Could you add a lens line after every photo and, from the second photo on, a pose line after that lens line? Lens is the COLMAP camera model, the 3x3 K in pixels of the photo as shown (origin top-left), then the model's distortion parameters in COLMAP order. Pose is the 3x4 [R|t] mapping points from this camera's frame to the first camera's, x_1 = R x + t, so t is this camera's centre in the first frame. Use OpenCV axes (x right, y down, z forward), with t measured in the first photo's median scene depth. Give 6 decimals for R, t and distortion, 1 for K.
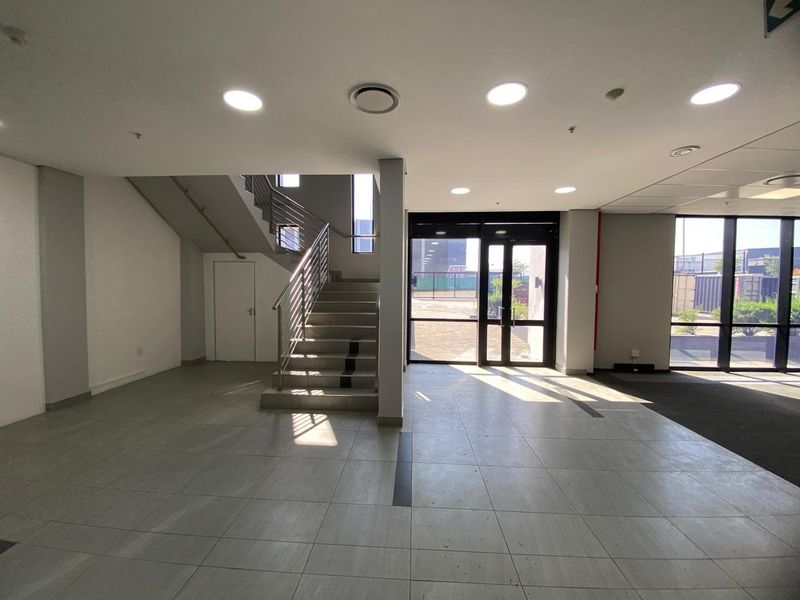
lens RADIAL K [[312.7, 0, 400.0], [0, 312.7, 300.0], [0, 0, 1]] dist [-0.000948, -0.013869]
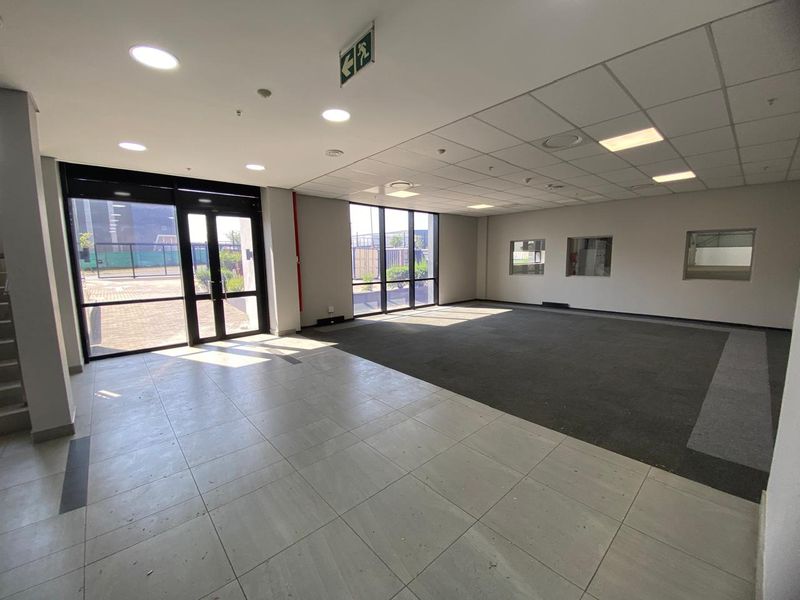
lens RADIAL K [[312.7, 0, 400.0], [0, 312.7, 300.0], [0, 0, 1]] dist [-0.000948, -0.013869]
pose [[0.692784, -0.112507, 0.712315, 0.043697], [0.051513, 0.992953, 0.106732, 0.010128], [-0.719303, -0.037249, 0.693697, -0.095158]]
